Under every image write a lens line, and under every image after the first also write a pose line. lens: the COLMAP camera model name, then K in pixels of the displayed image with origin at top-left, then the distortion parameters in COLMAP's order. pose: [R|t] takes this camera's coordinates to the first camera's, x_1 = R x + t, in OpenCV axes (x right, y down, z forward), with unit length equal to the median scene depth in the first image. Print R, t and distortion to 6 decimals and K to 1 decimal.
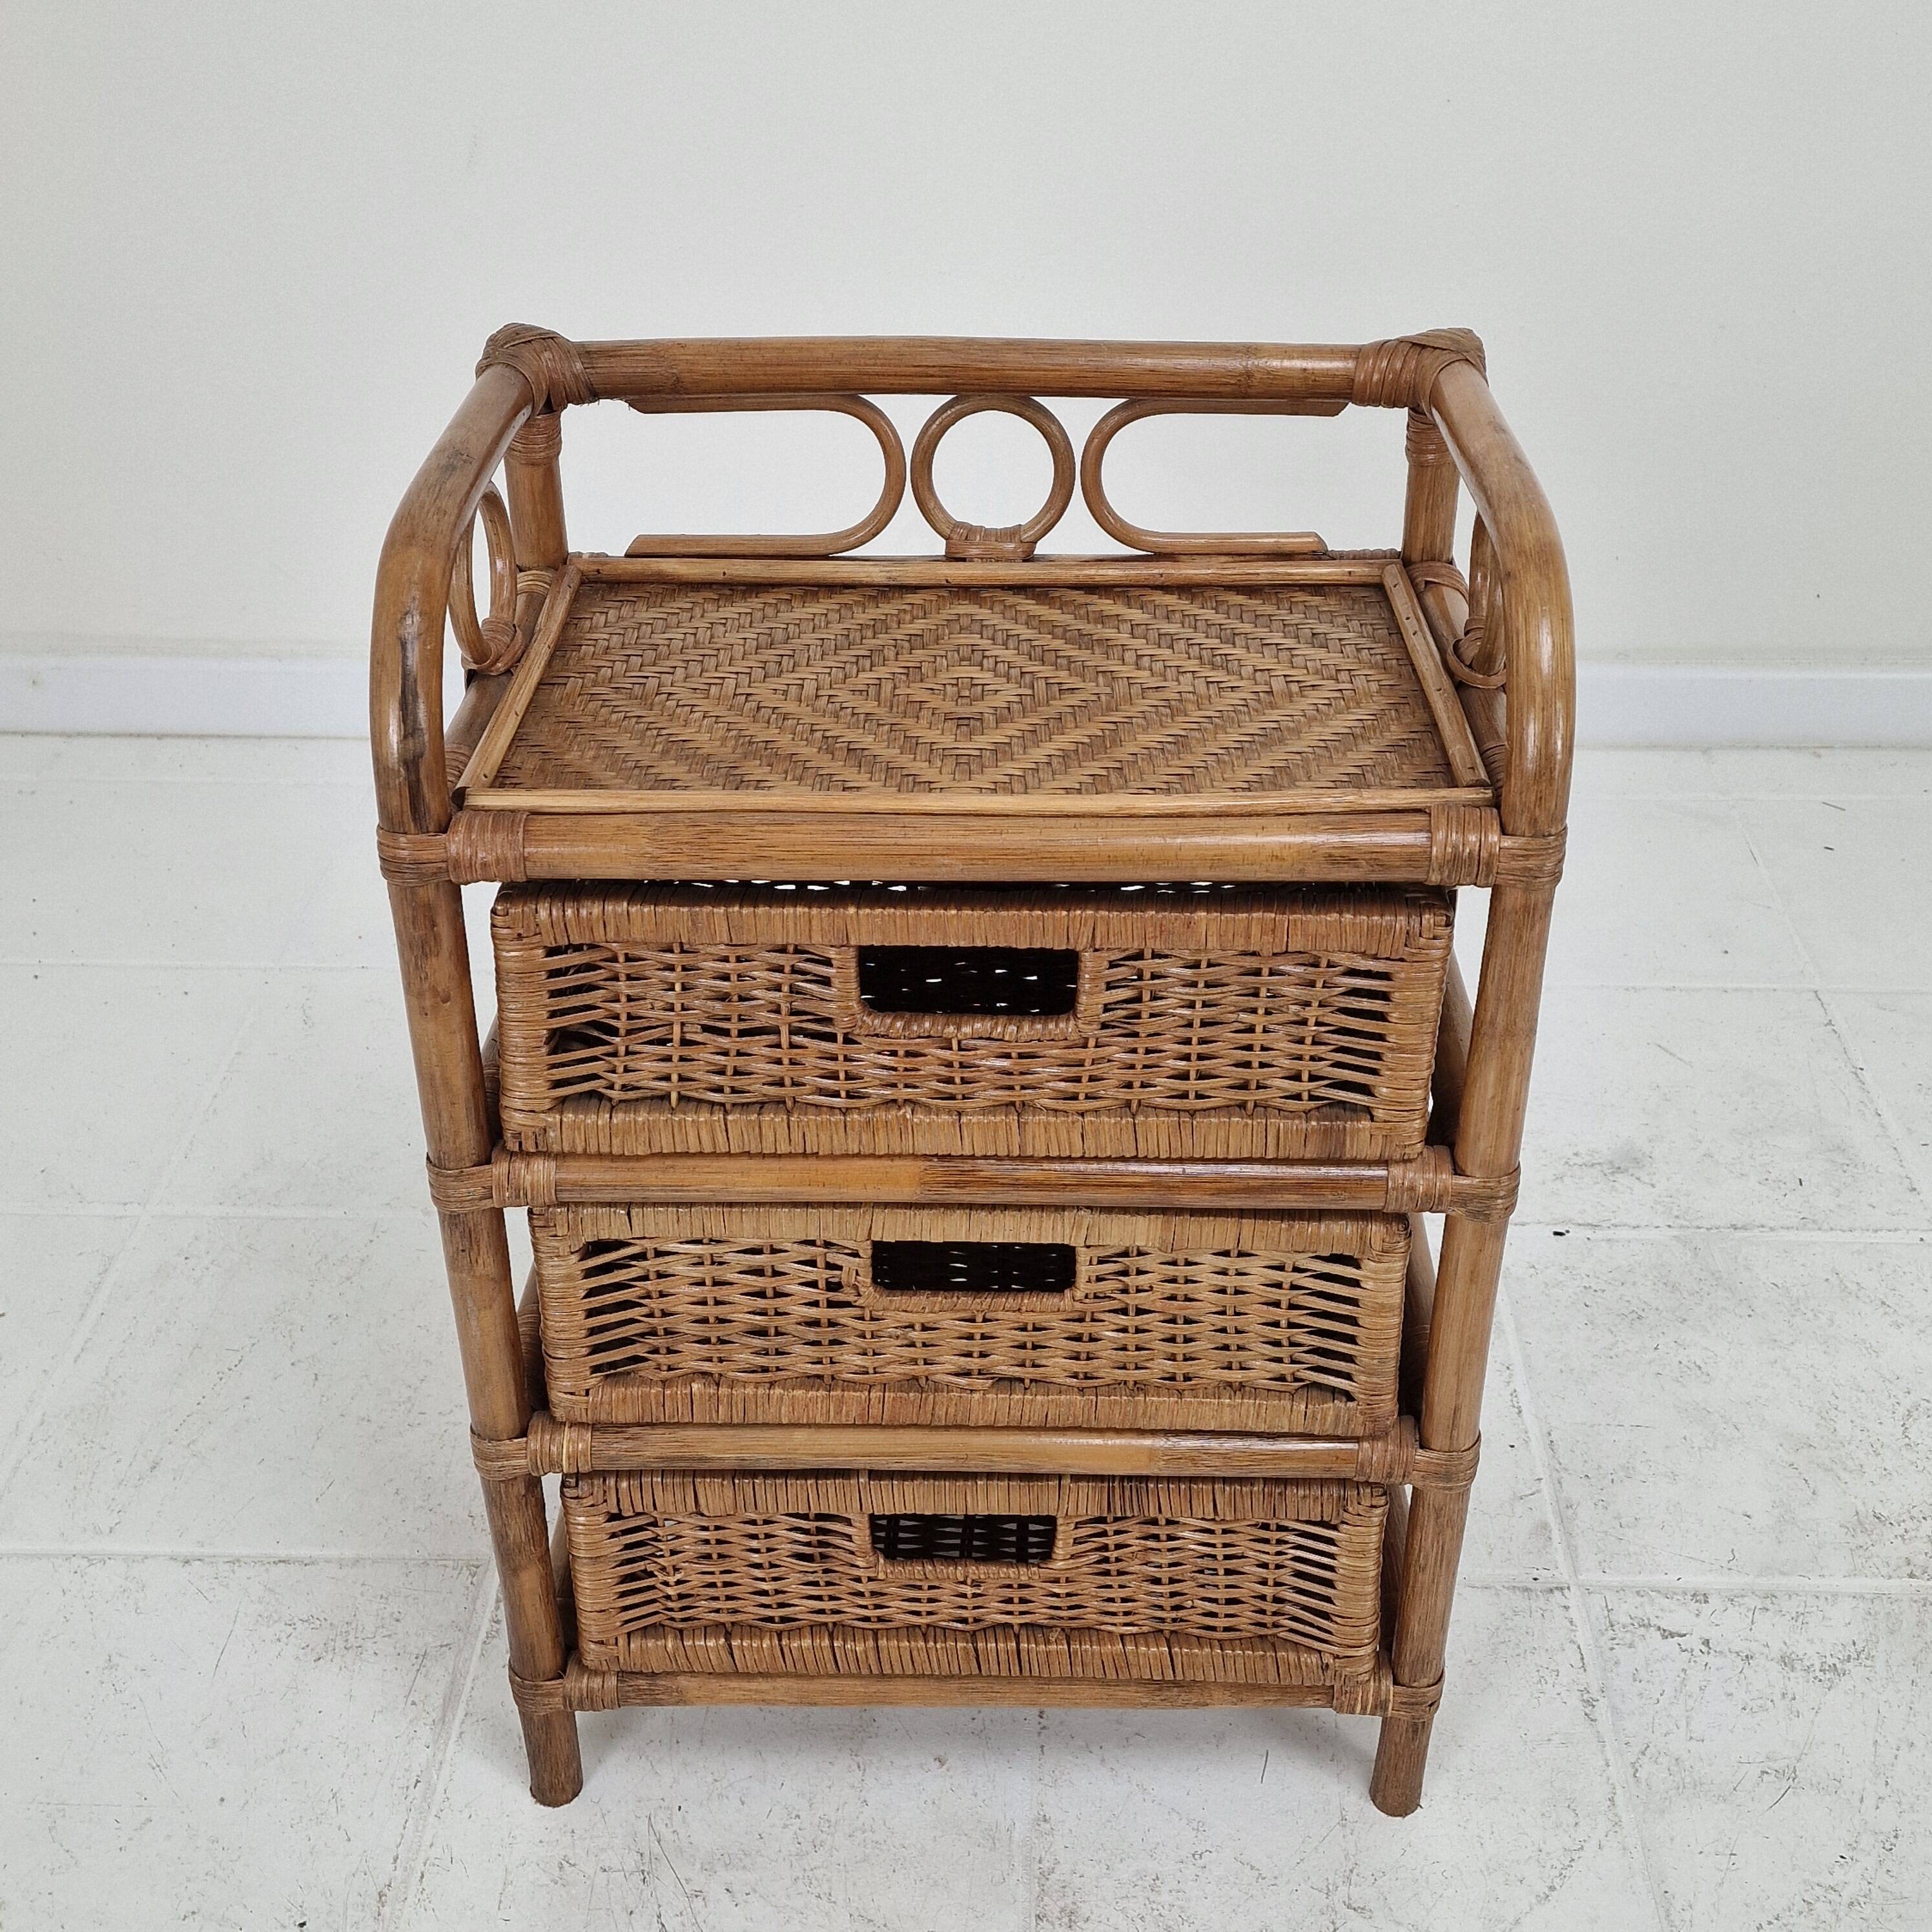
lens RADIAL K [[2320.5, 0, 975.5], [0, 2320.5, 929.7], [0, 0, 1]] dist [0.060335, 0.000000]
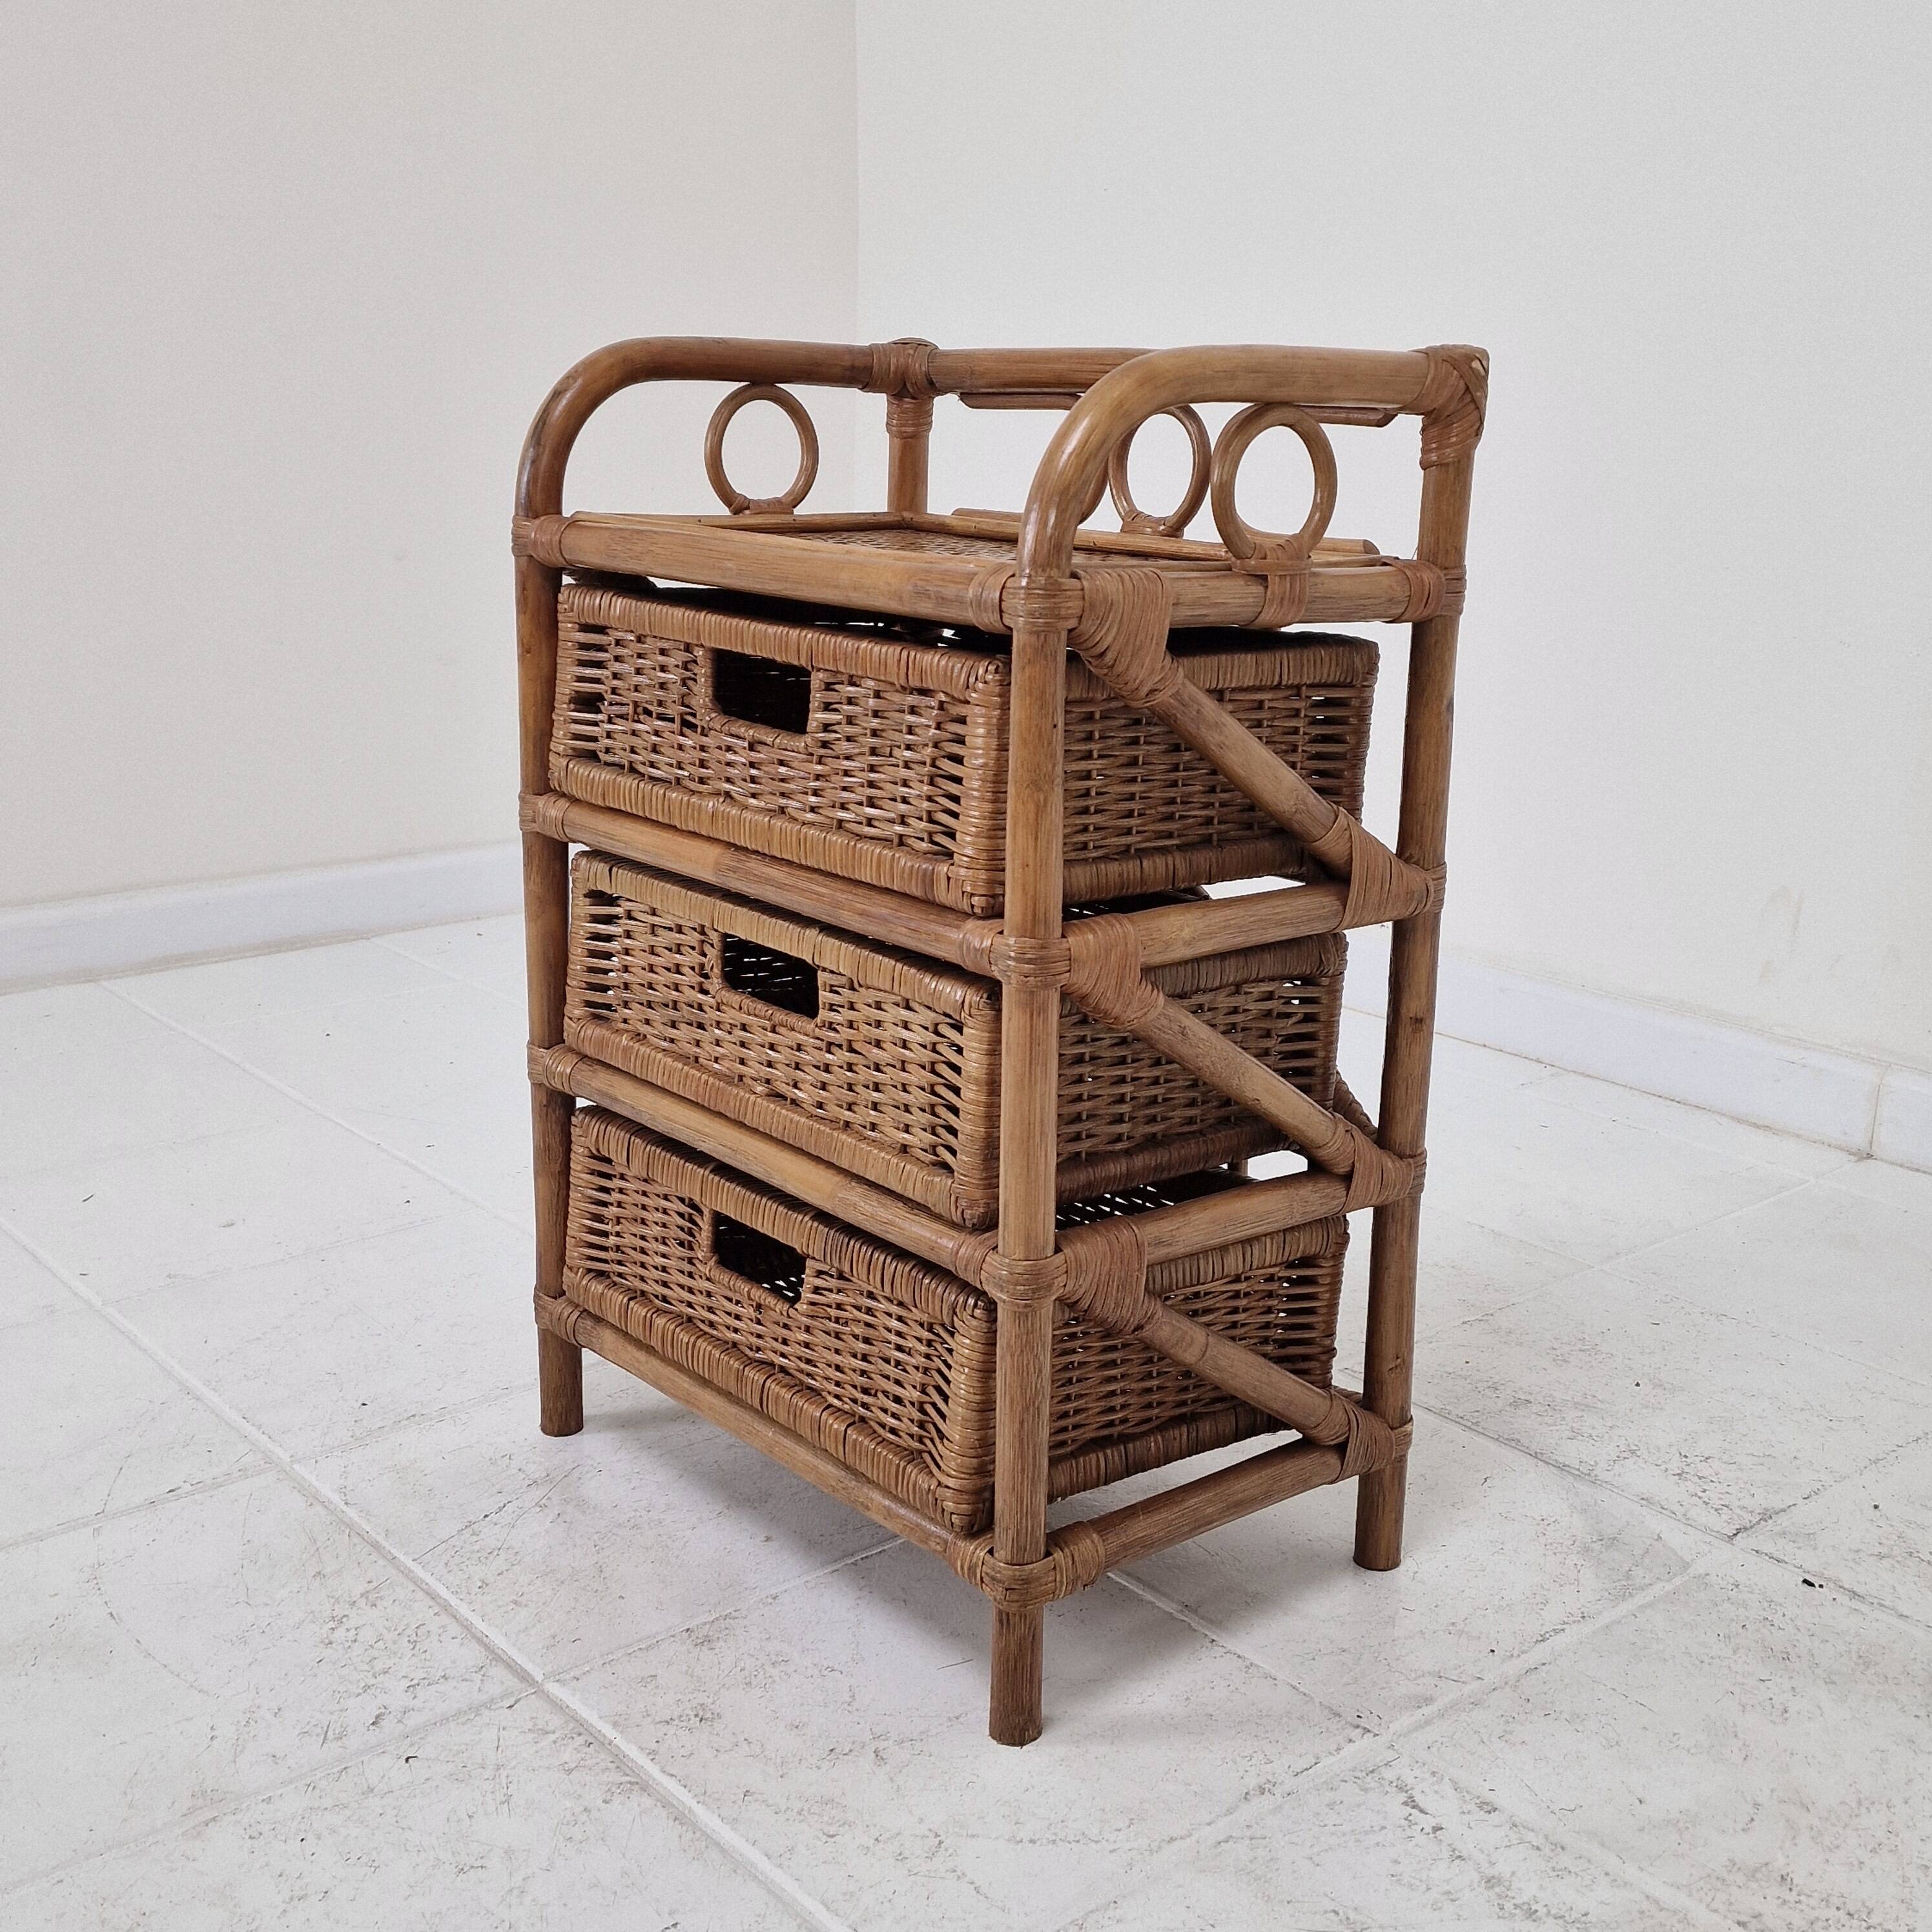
lens RADIAL K [[2320.5, 0, 951.3], [0, 2320.5, 938.2], [0, 0, 1]] dist [0.060335, 0.000000]
pose [[0.661671, 0.199298, -0.722822, 0.911296], [-0.415504, 0.899930, -0.132221, 0.241894], [0.624138, 0.387822, 0.678267, 0.222799]]
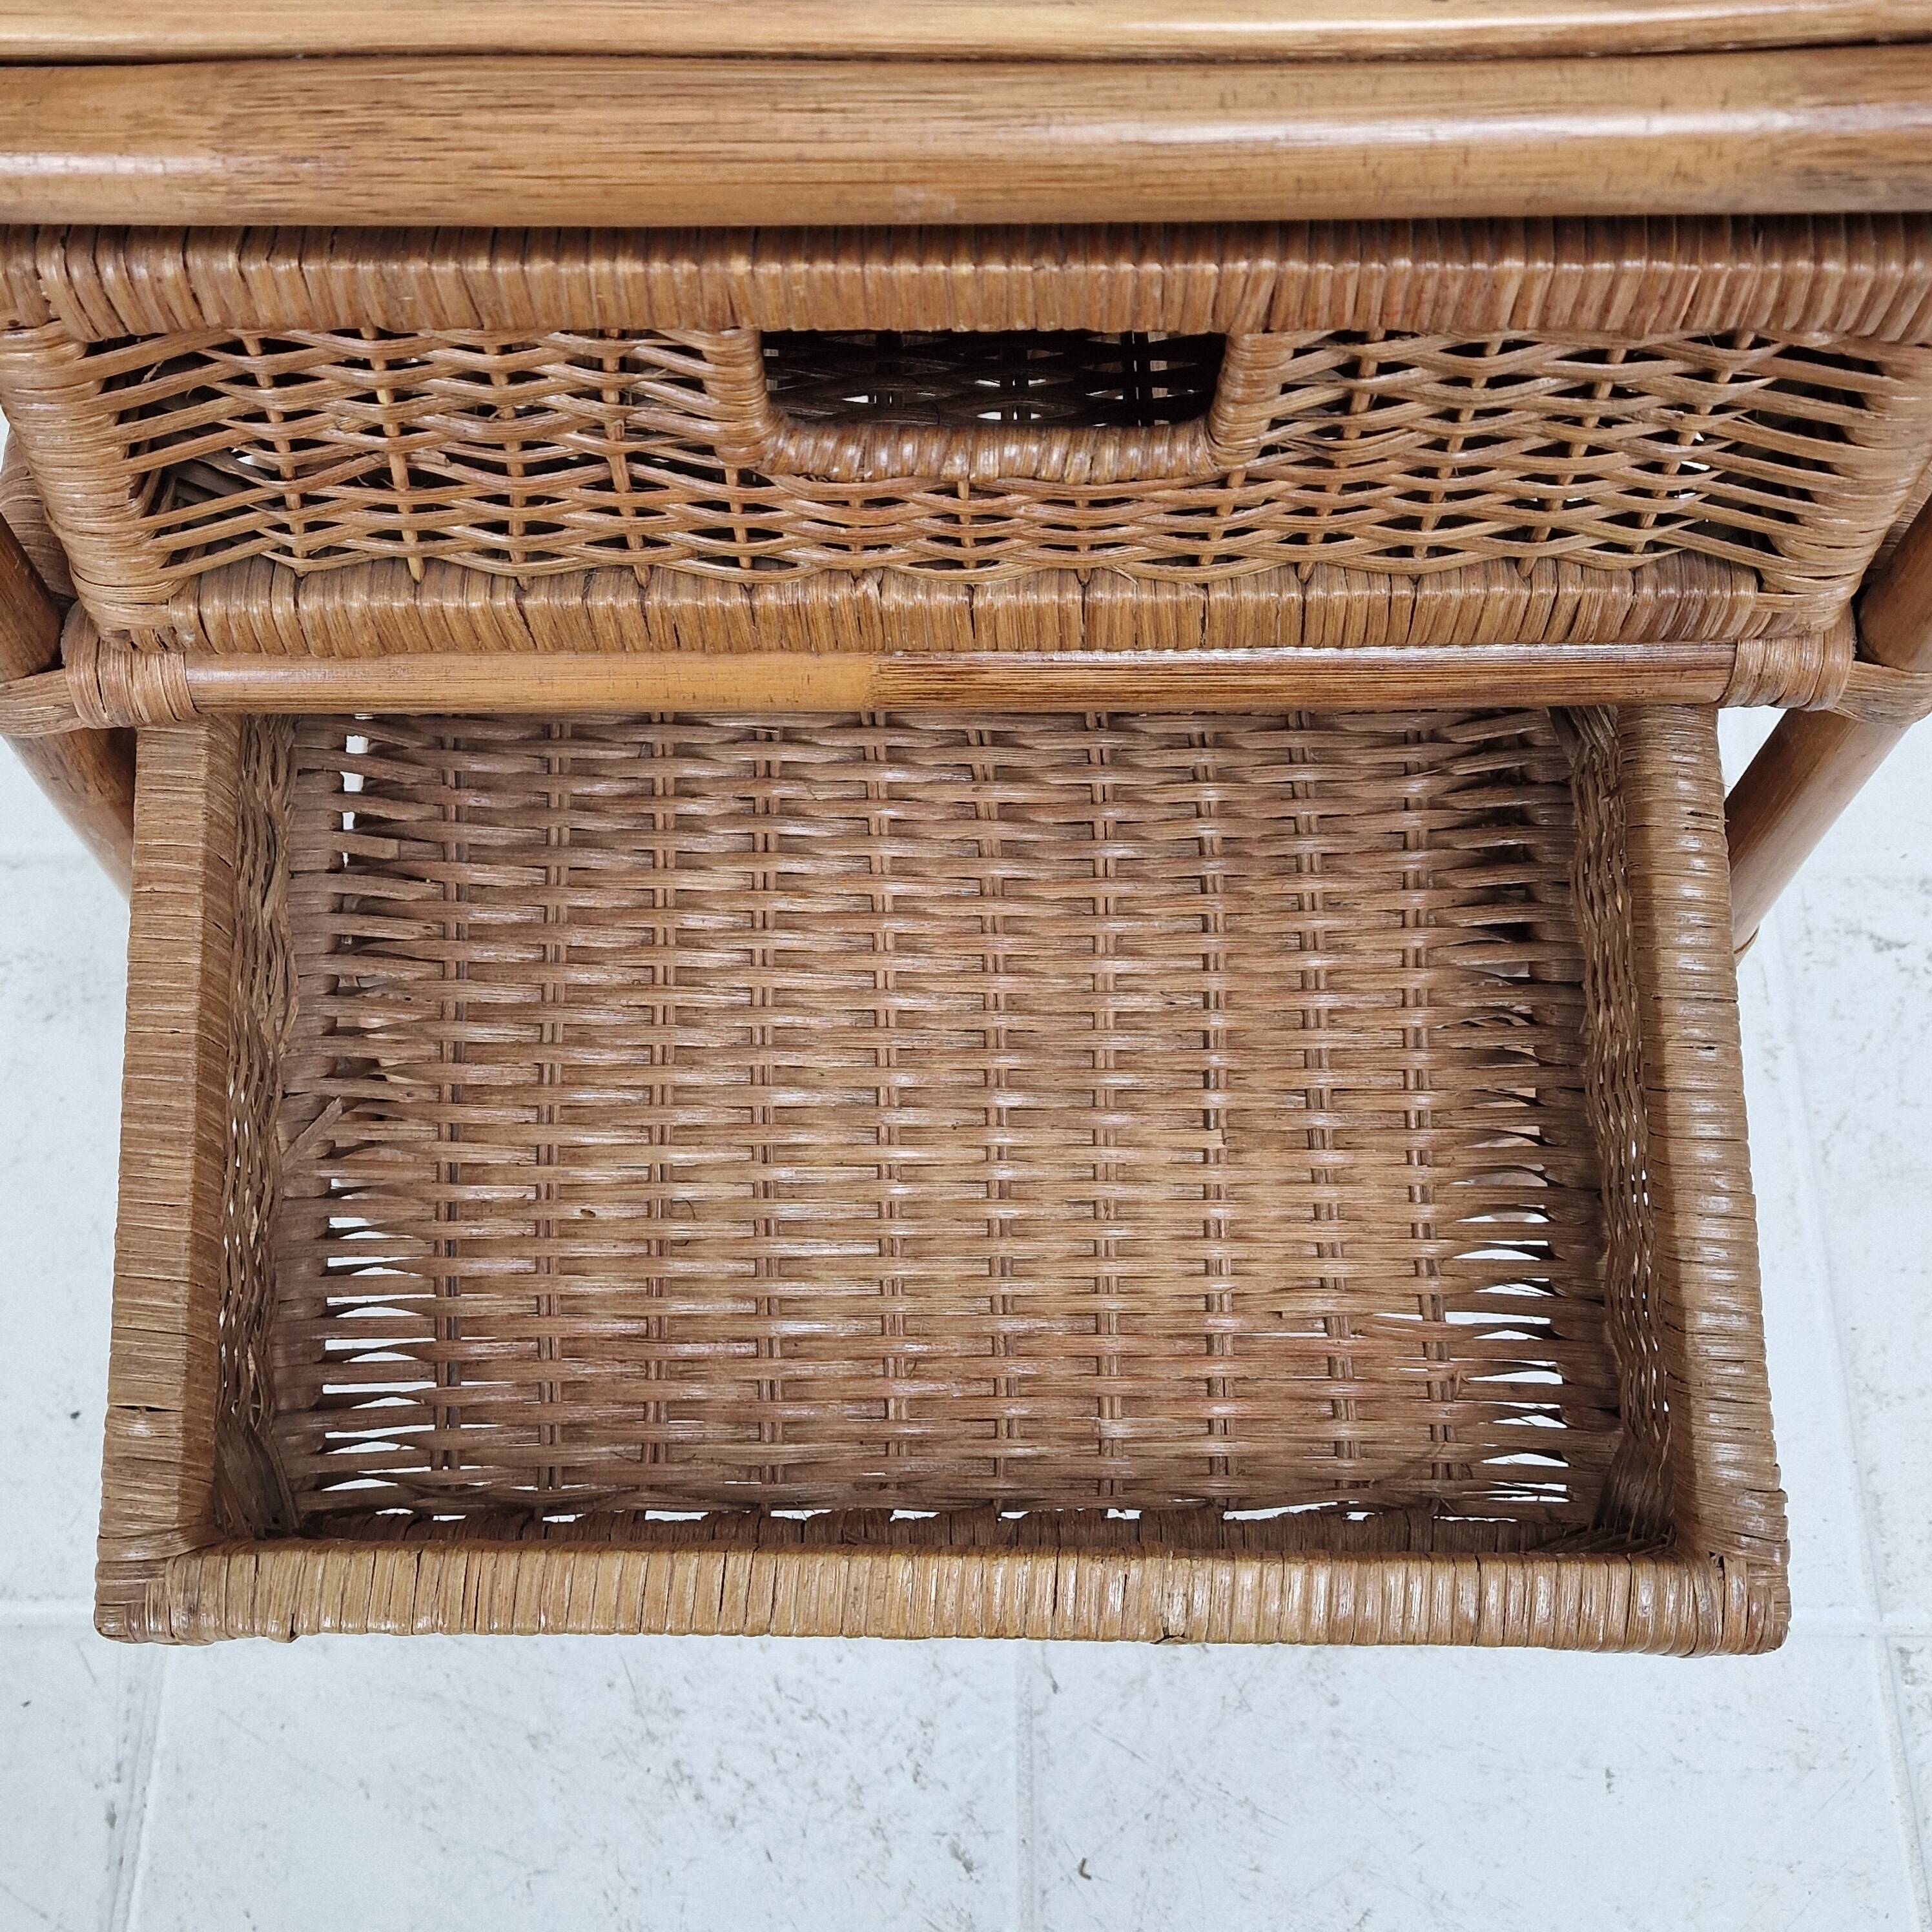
lens RADIAL K [[2324.6, 0, 946.6], [0, 2324.6, 1021.5], [0, 0, 1]] dist [0.038785, 0.000000]
pose [[0.999405, -0.023782, 0.024979, -0.025215], [0.005243, 0.820581, 0.571506, -0.128500], [-0.034088, -0.571035, 0.820218, 0.474647]]
